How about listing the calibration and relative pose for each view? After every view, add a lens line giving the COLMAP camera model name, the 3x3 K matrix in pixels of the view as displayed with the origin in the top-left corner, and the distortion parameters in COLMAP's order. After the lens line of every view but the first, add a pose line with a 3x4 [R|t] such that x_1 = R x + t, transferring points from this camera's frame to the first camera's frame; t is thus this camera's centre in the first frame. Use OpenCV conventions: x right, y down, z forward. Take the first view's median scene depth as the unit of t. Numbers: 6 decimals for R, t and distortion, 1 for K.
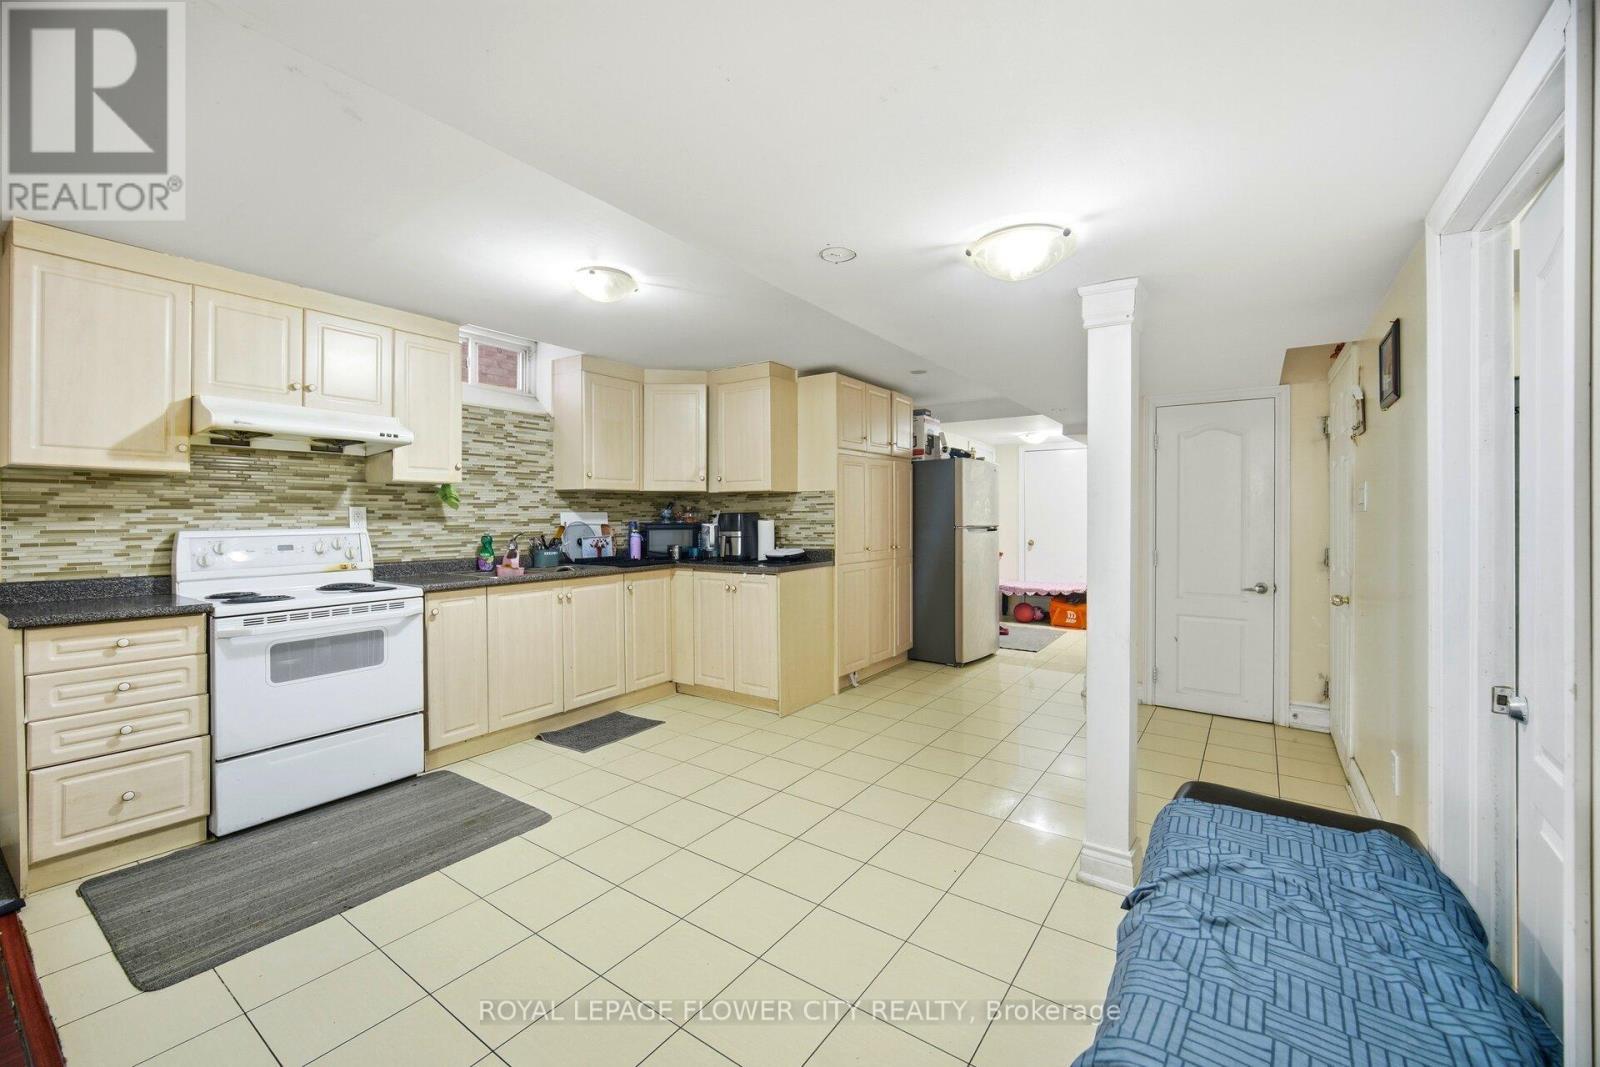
lens RADIAL K [[660.1, 0, 796.4], [0, 660.1, 518.5], [0, 0, 1]] dist [-0.000302, -0.000030]
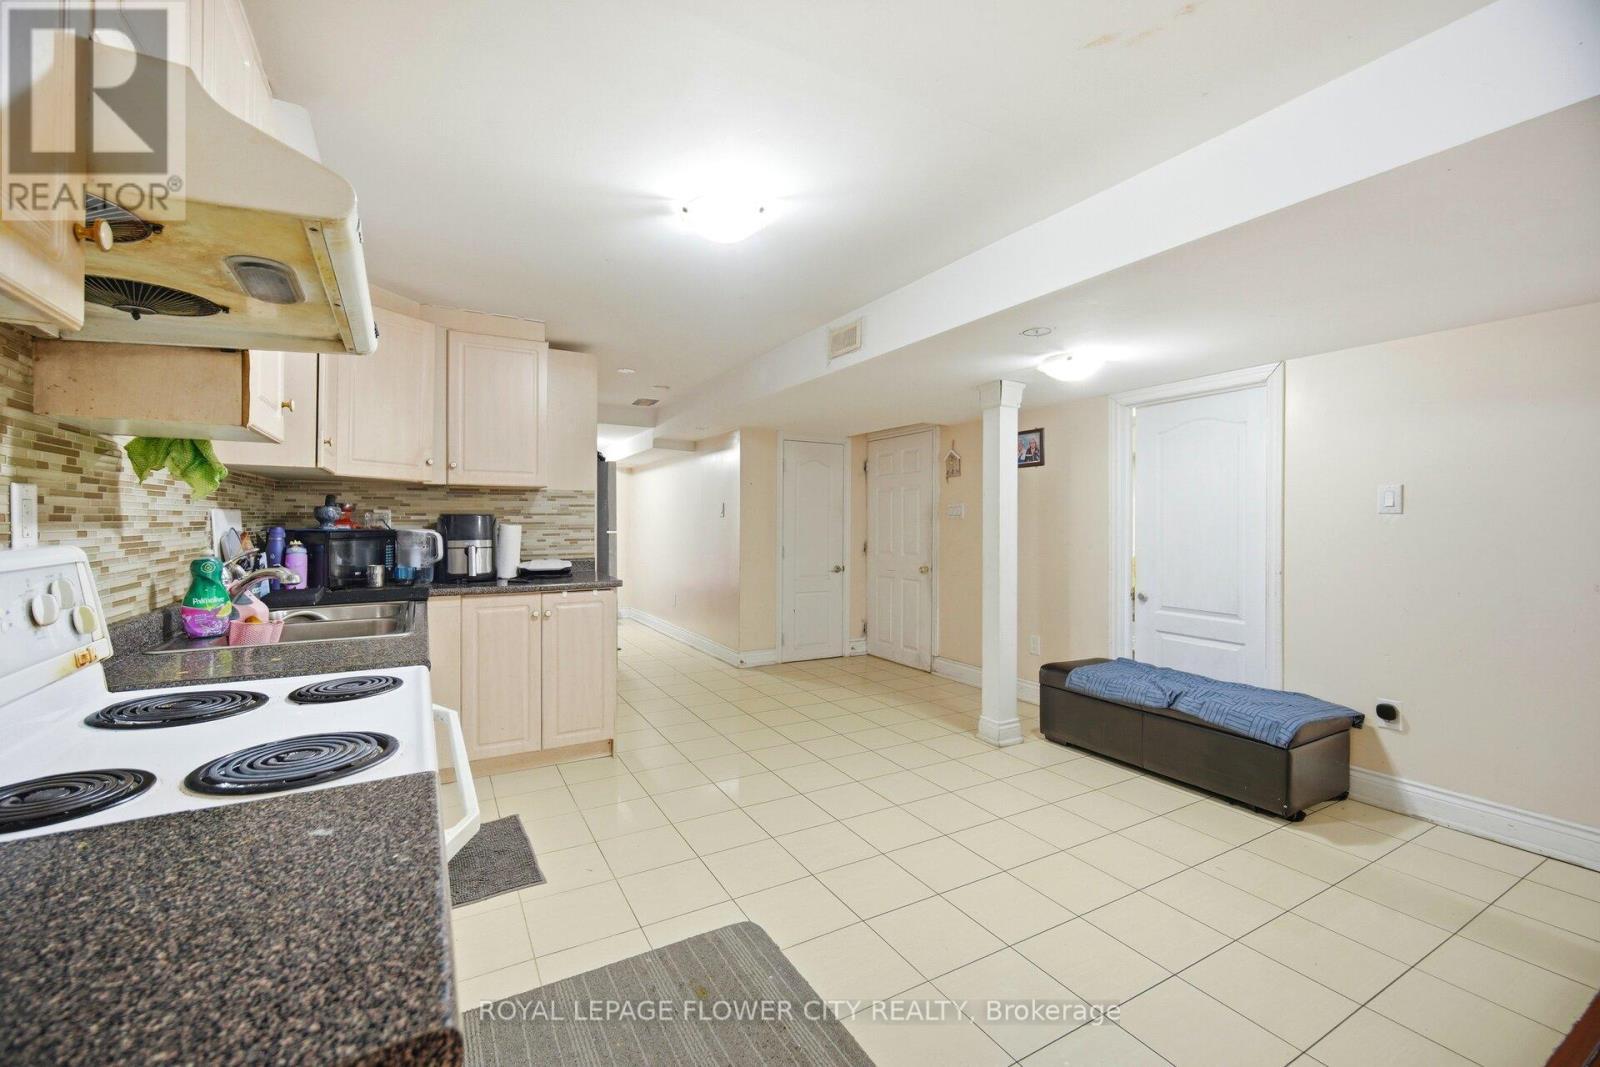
lens RADIAL K [[660.1, 0, 802.2], [0, 660.1, 526.6], [0, 0, 1]] dist [-0.000302, -0.000030]
pose [[0.420064, -0.003922, 0.907486, -0.770262], [0.001169, 0.999992, 0.003781, 0.003113], [-0.907494, -0.000528, 0.420065, 0.479479]]
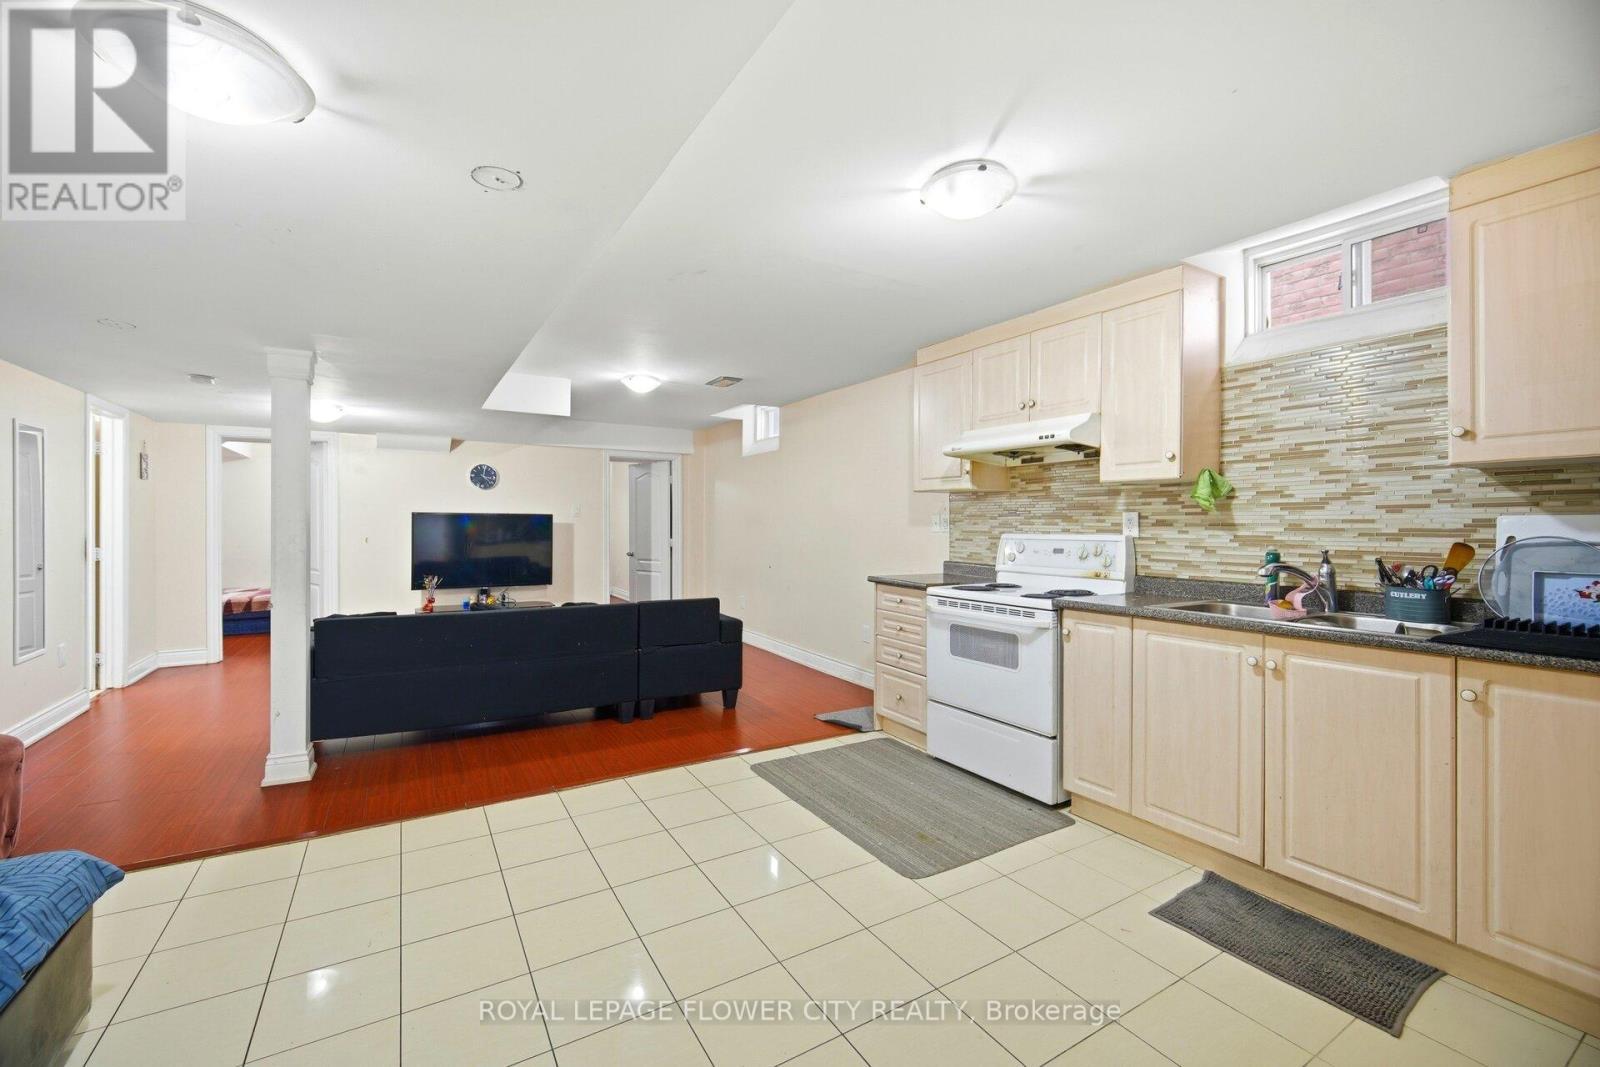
lens RADIAL K [[660.1, 0, 792.6], [0, 660.1, 525.0], [0, 0, 1]] dist [-0.000302, -0.000030]
pose [[-0.410669, 0.000852, -0.911784, 0.347097], [-0.009692, 0.999939, 0.005300, -0.000152], [0.911733, 0.011014, -0.410636, 0.906803]]
